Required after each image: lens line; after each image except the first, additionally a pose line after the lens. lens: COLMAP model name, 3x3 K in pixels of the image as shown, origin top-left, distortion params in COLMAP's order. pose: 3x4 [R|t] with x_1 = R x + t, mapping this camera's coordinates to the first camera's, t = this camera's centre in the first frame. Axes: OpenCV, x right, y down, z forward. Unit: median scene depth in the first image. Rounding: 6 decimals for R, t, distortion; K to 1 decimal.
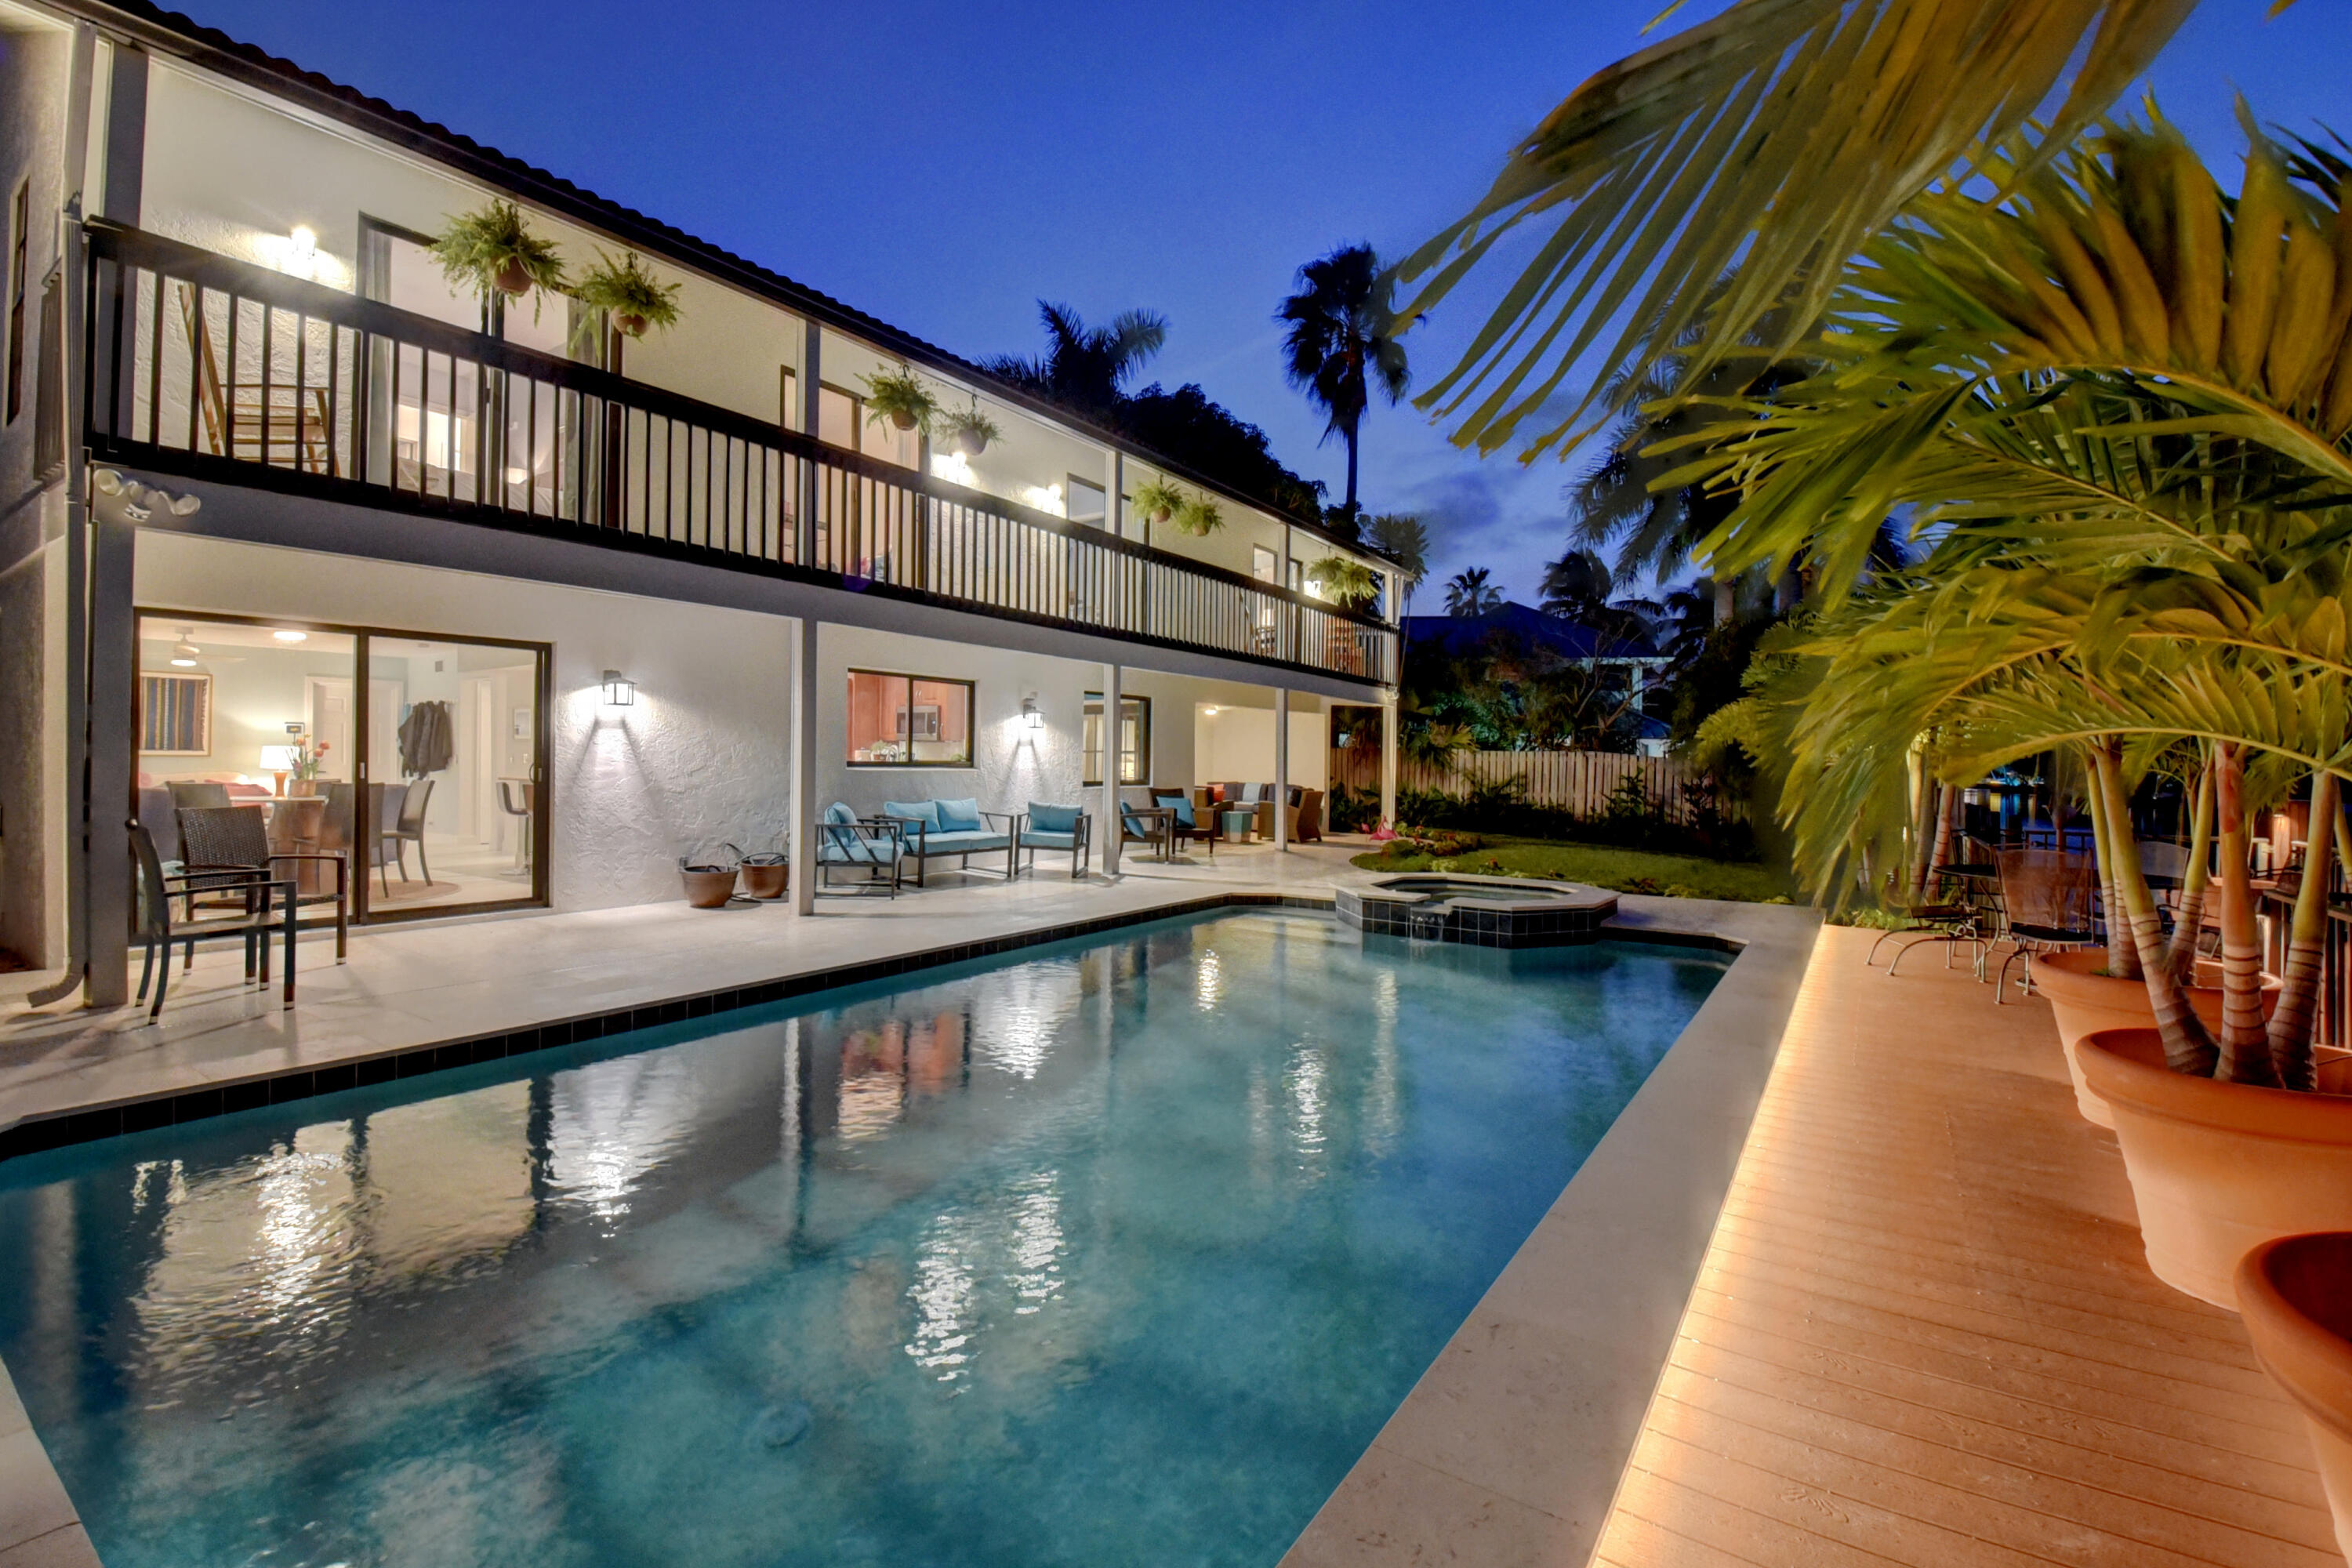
lens RADIAL K [[1032.3, 0, 1166.5], [0, 1032.3, 761.6], [0, 0, 1]] dist [0.000437, -0.008325]
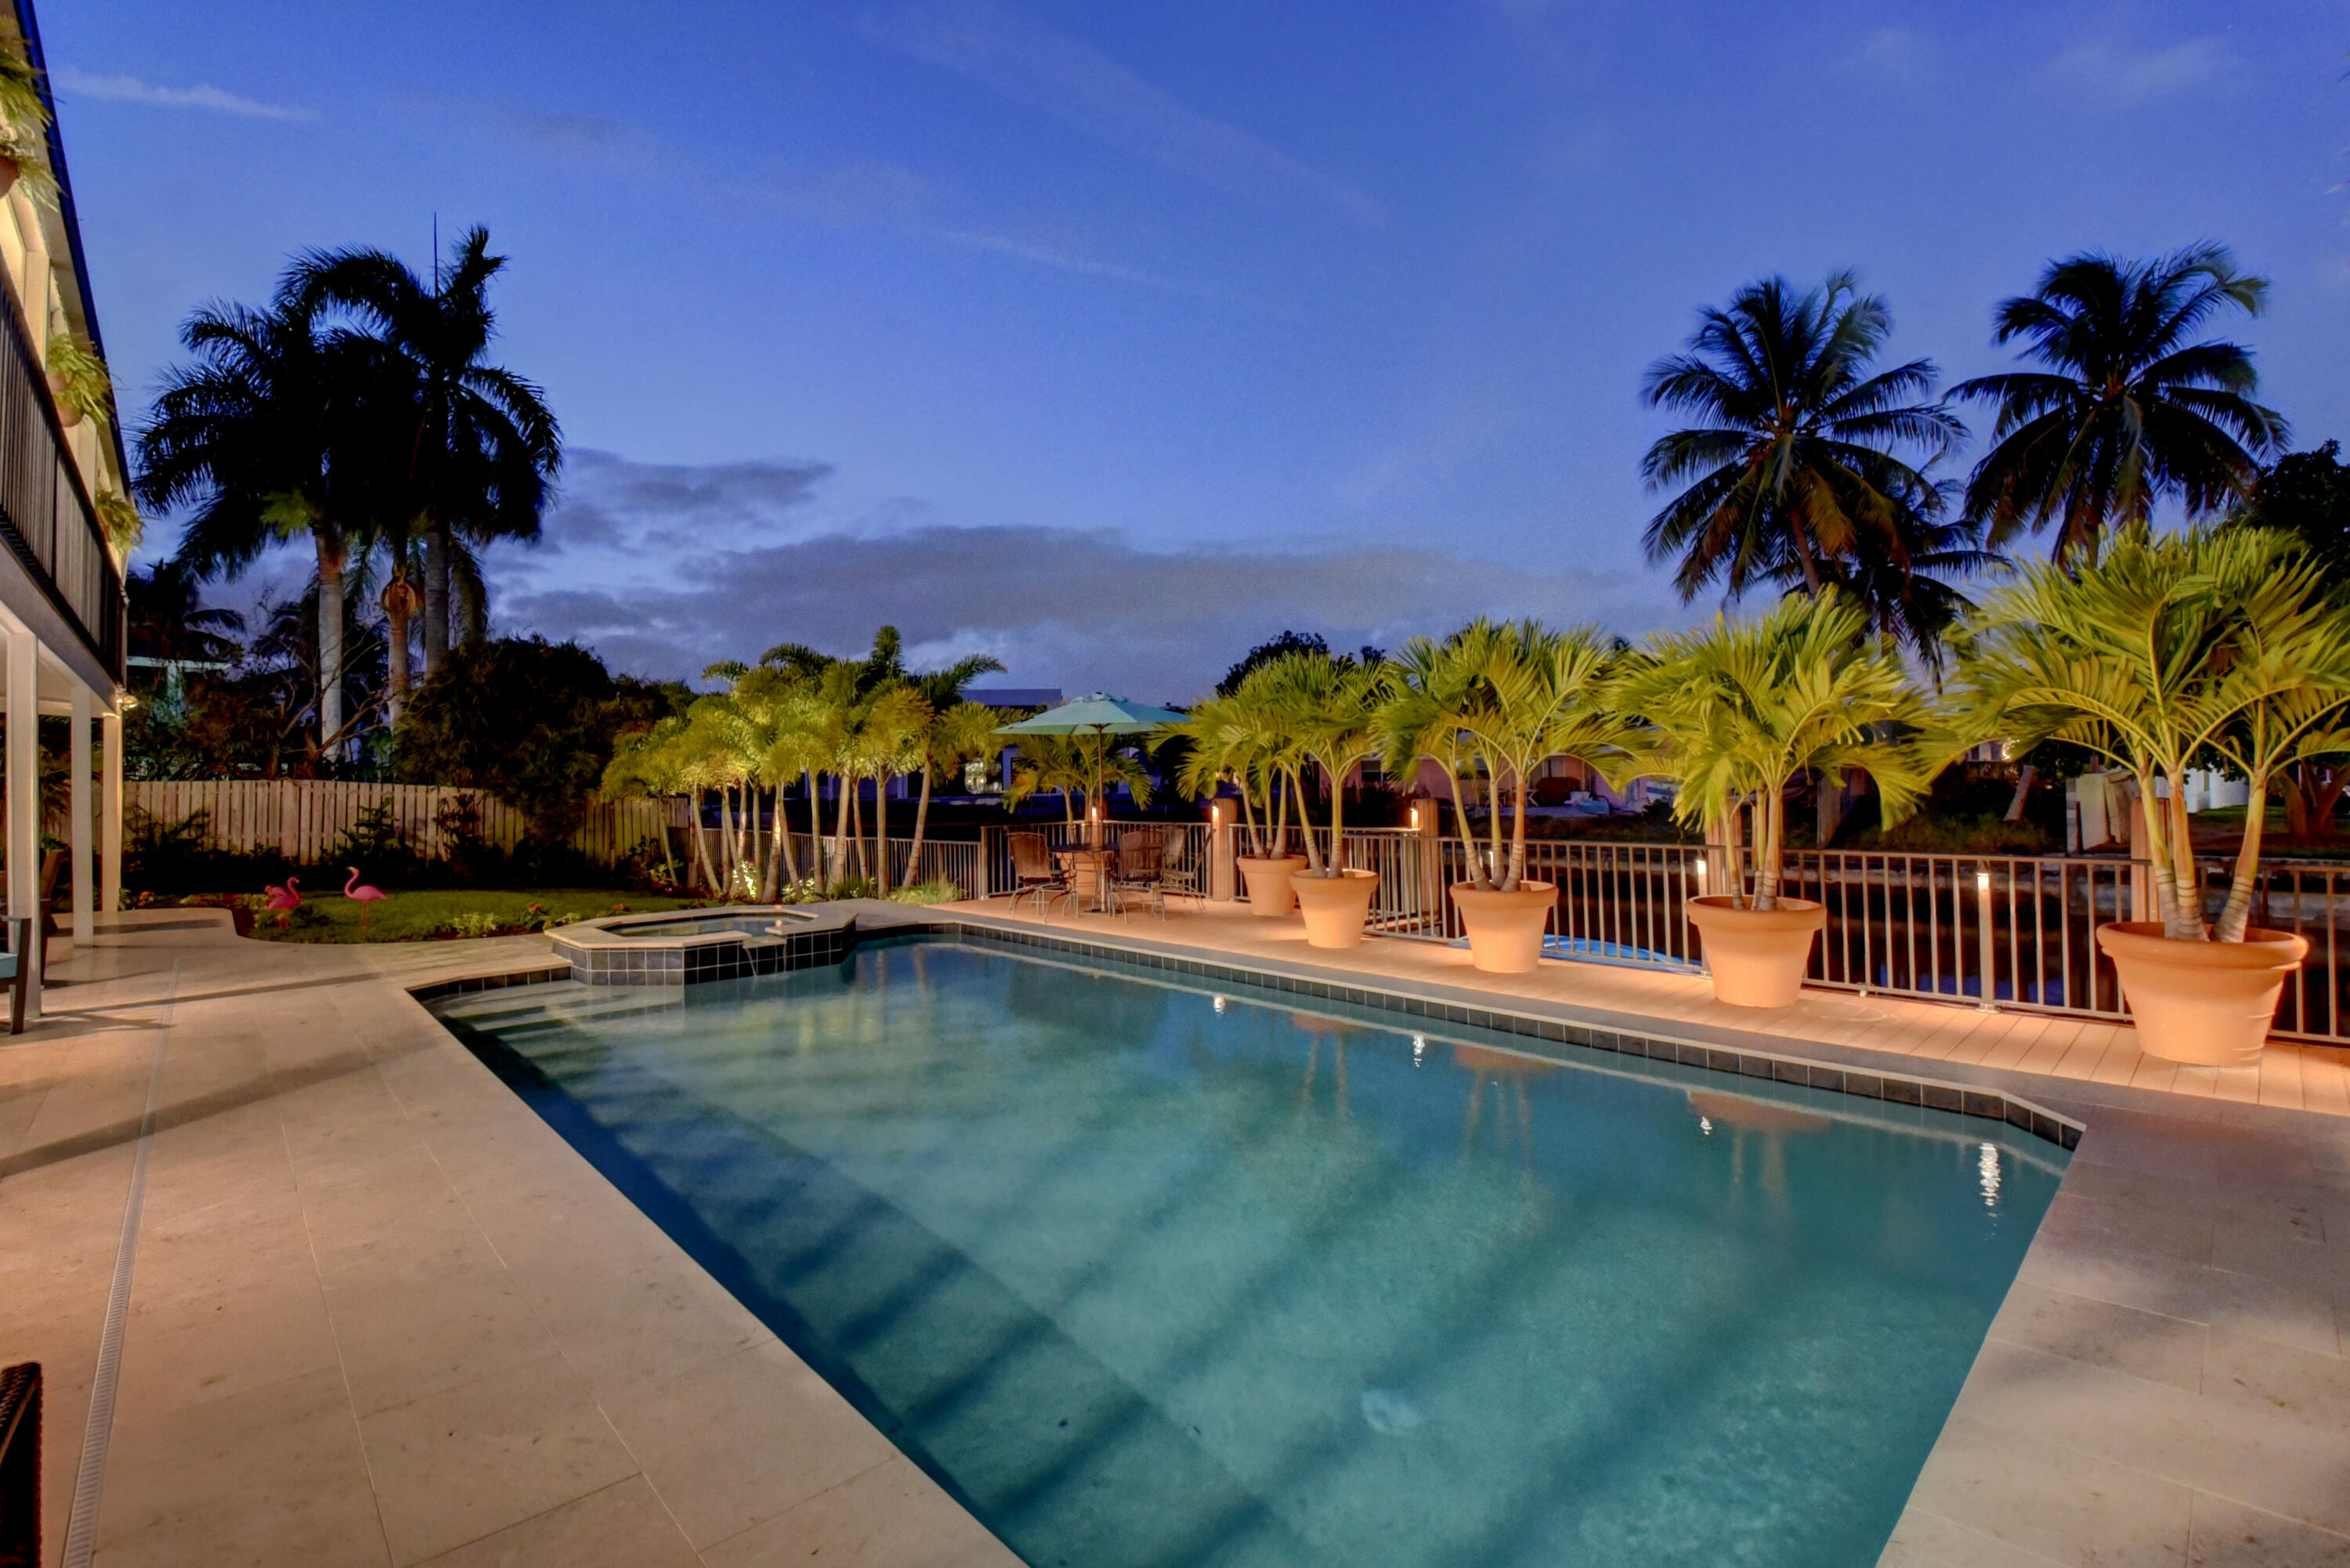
lens RADIAL K [[1031.3, 0, 1165.5], [0, 1031.3, 761.7], [0, 0, 1]] dist [0.000437, -0.008325]
pose [[0.204210, -0.000672, 0.978927, -0.544086], [0.021301, 0.999766, -0.003757, -0.014017], [-0.978695, 0.021619, 0.204176, 0.375749]]
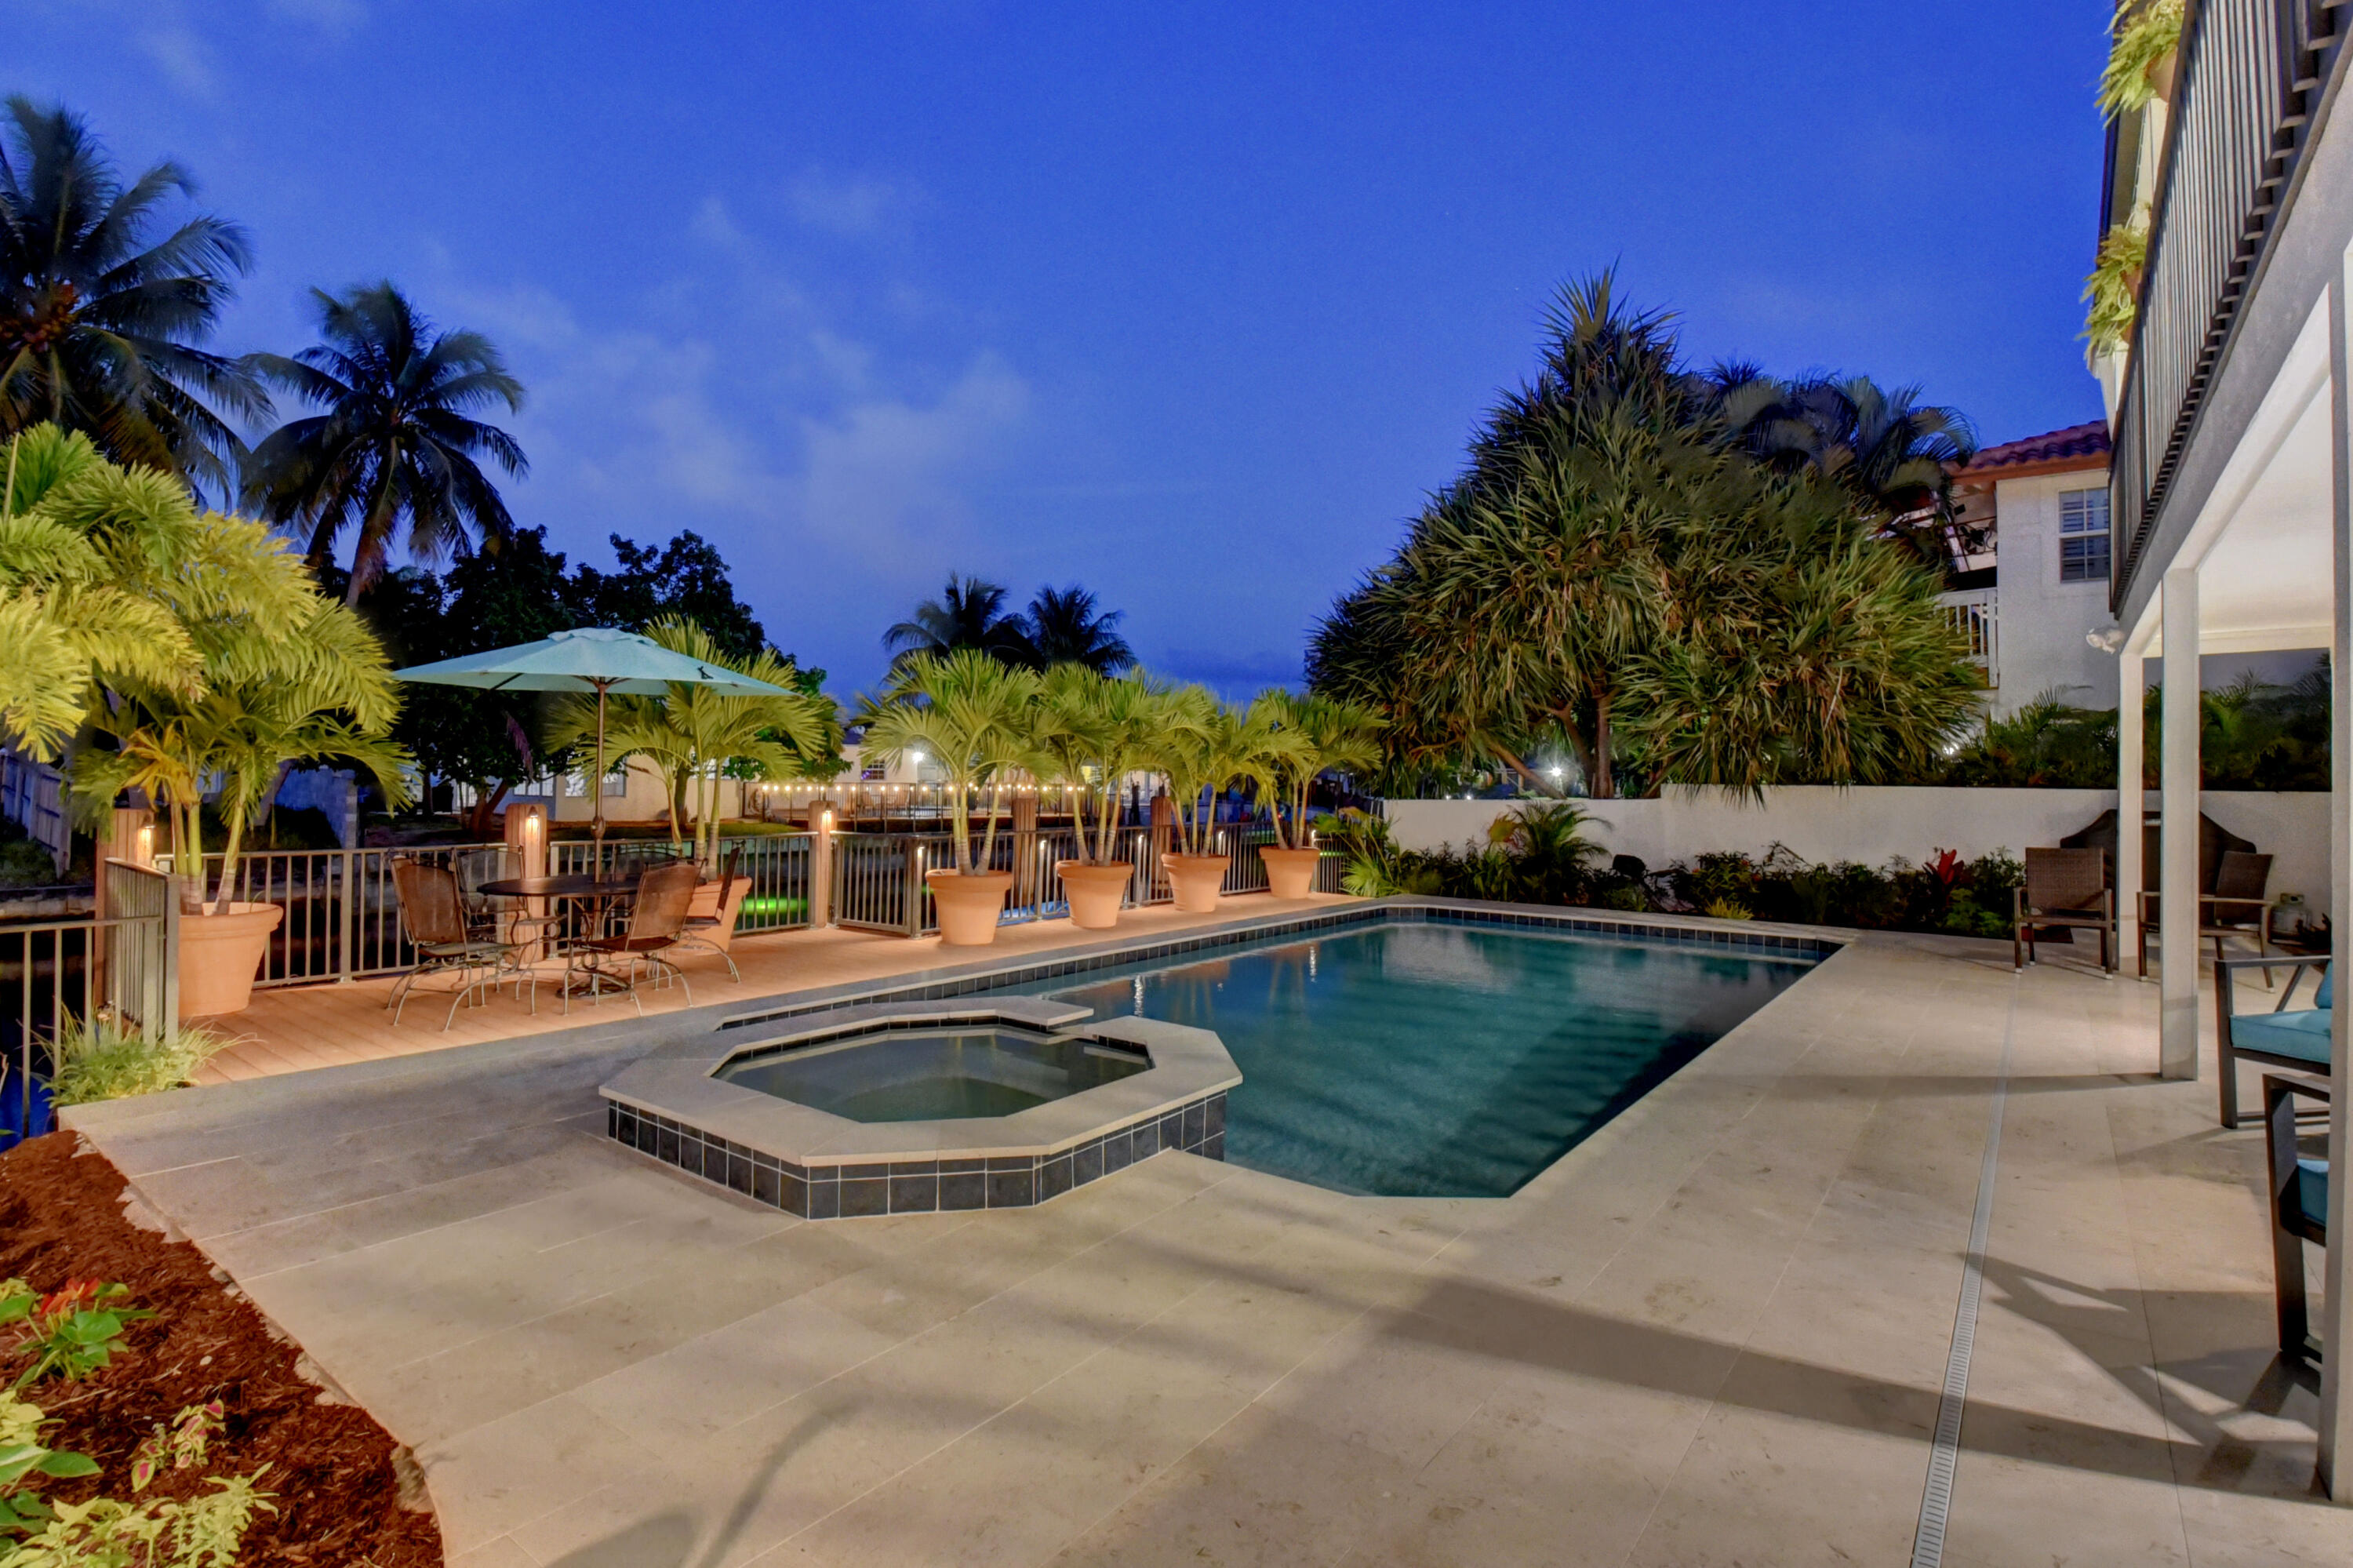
lens RADIAL K [[1129.1, 0, 1174.9], [0, 1129.1, 777.0], [0, 0, 1]] dist [0.002809, -0.019308]
pose [[-0.998272, -0.028645, 0.051316, 0.158703], [-0.028745, 0.999586, -0.001197, -0.004837], [-0.051260, -0.002670, -0.998682, 1.435958]]
